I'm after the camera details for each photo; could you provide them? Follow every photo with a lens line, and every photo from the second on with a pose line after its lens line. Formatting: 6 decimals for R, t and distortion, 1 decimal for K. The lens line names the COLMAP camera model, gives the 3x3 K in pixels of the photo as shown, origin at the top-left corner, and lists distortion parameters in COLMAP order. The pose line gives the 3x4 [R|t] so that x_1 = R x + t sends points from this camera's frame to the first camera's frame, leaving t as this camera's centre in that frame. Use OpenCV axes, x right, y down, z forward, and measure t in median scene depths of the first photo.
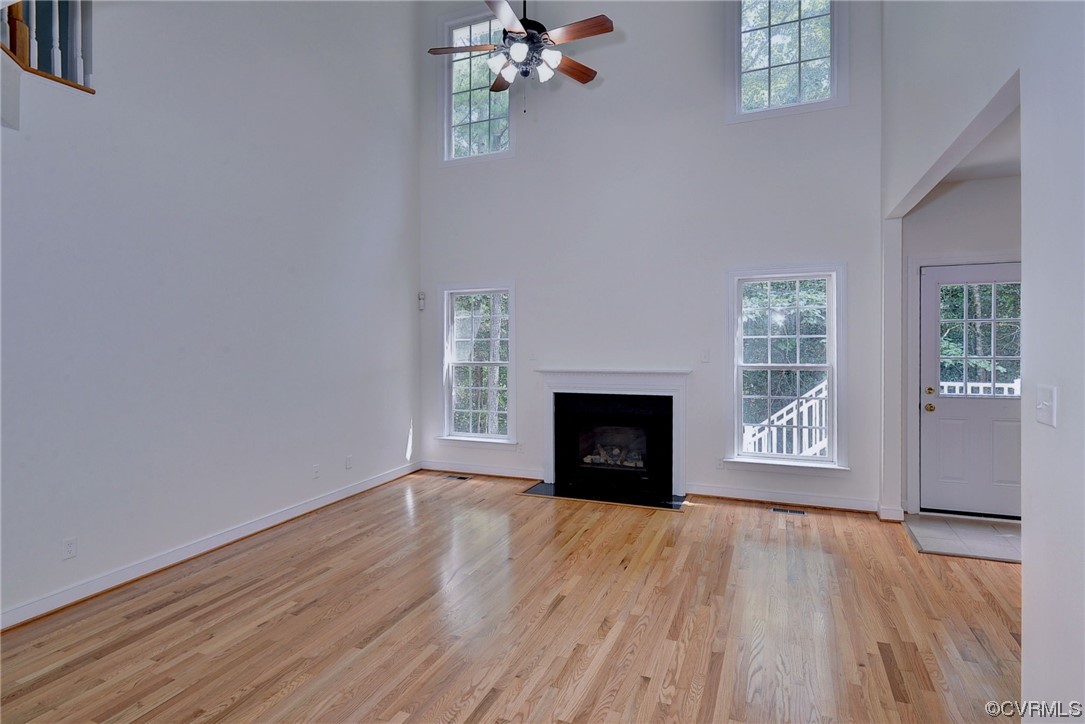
lens RADIAL K [[563.8, 0, 535.7], [0, 563.8, 335.0], [0, 0, 1]] dist [0.006939, 0.000232]
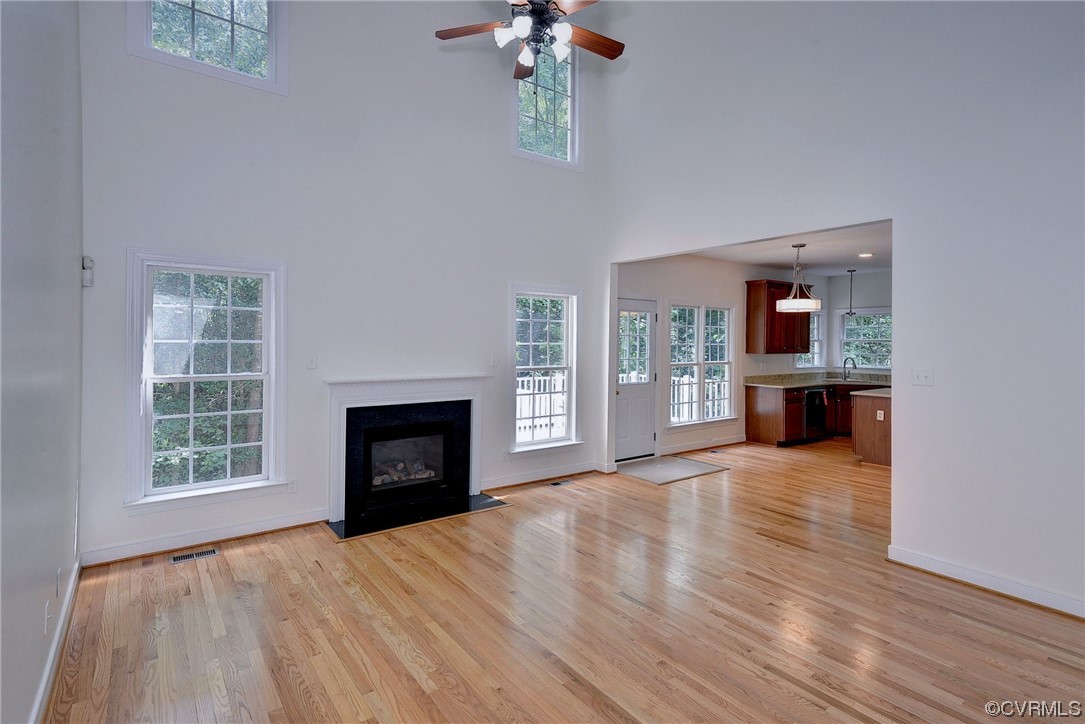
lens RADIAL K [[539.7, 0, 541.9], [0, 539.7, 344.0], [0, 0, 1]] dist [0.021600, -0.000513]
pose [[0.497352, 0.013418, 0.867445, -0.670819], [-0.017739, 0.999829, -0.005295, 0.010558], [-0.867368, -0.012754, 0.497505, 0.478292]]
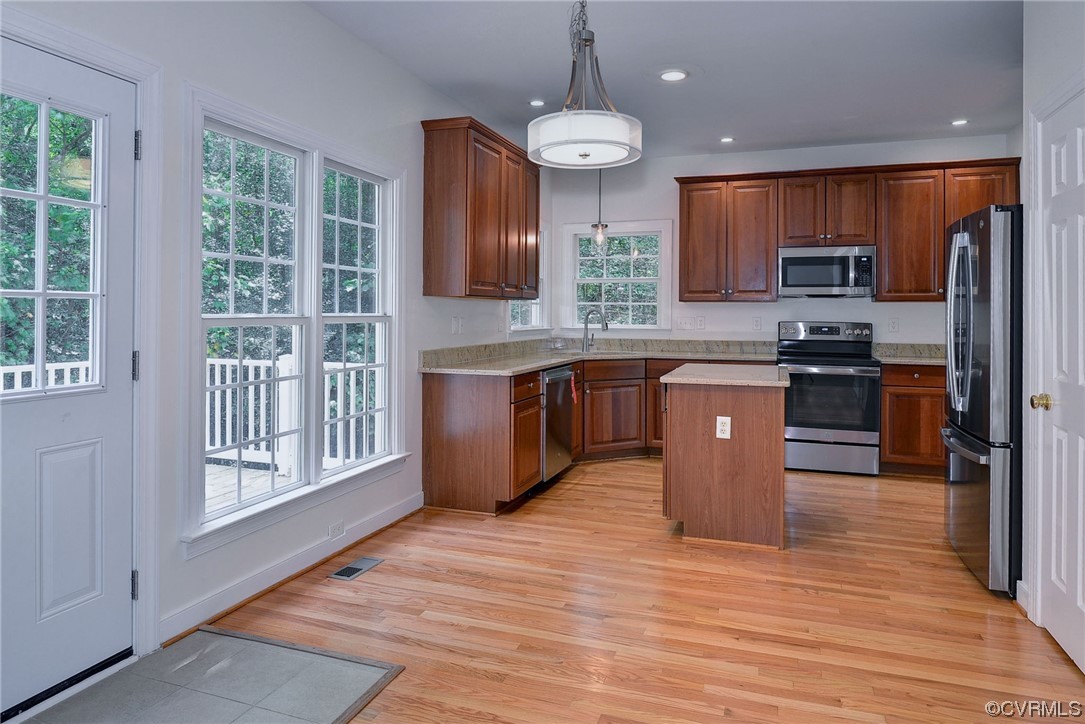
lens RADIAL K [[675.4, 0, 545.7], [0, 675.4, 316.5], [0, 0, 1]] dist [-0.002364, -0.001102]
pose [[-0.071925, 0.010034, 0.997360, 0.317141], [-0.004139, 0.999938, -0.010359, 0.059092], [-0.997401, -0.004873, -0.071879, 0.690667]]
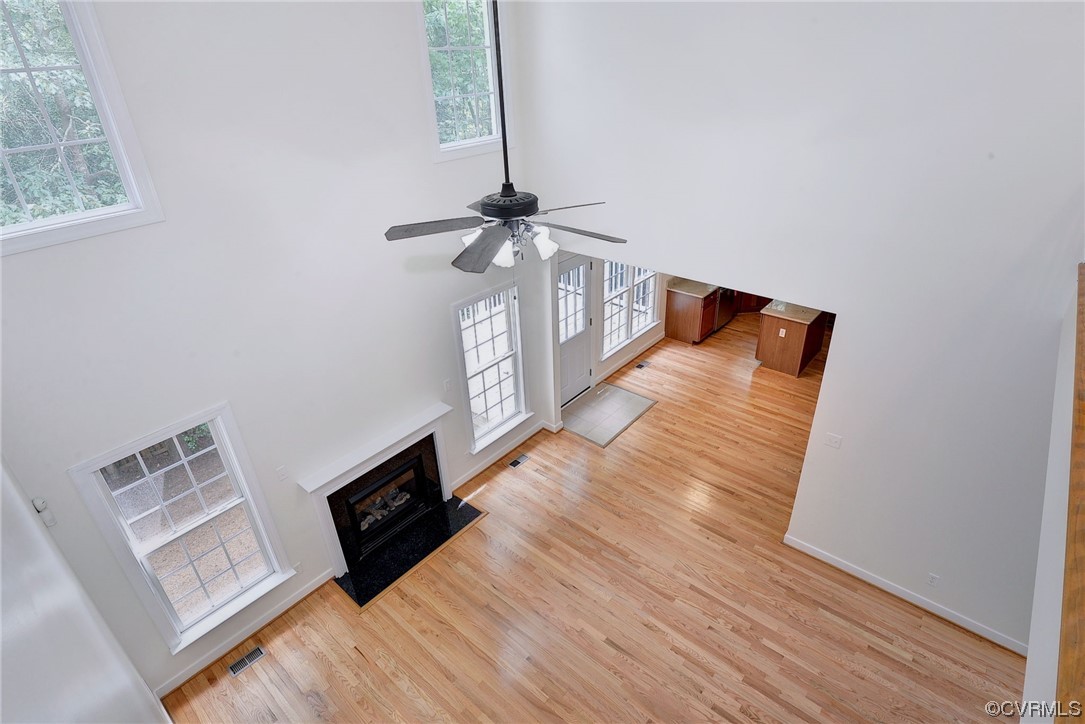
lens RADIAL K [[563.4, 0, 542.5], [0, 563.4, 362.0], [0, 0, 1]] dist [-0.034458, -0.000469]
pose [[0.297377, -0.459905, 0.836692, -0.628578], [0.032401, 0.880694, 0.472576, -0.598752], [-0.954210, -0.113423, 0.276800, 0.636811]]
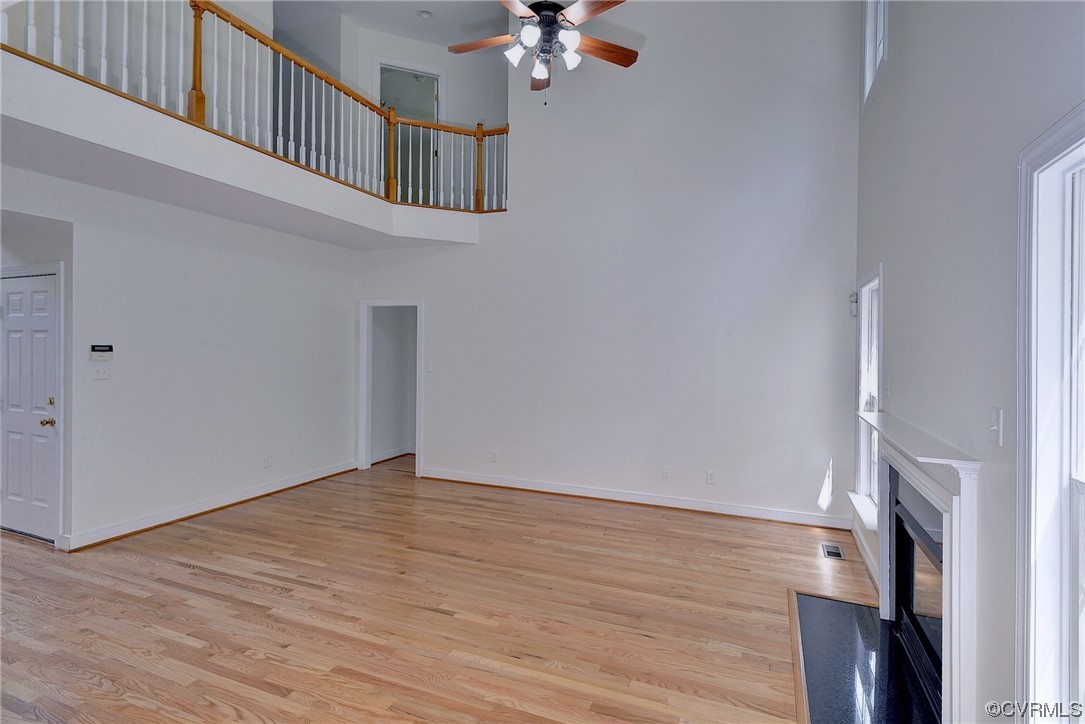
lens RADIAL K [[539.7, 0, 541.9], [0, 539.7, 344.0], [0, 0, 1]] dist [0.021600, -0.000513]
pose [[0.008856, 0.010278, -0.999908, 0.744307], [-0.010952, 0.999888, 0.010181, -0.014811], [0.999901, 0.010861, 0.008968, 0.857773]]
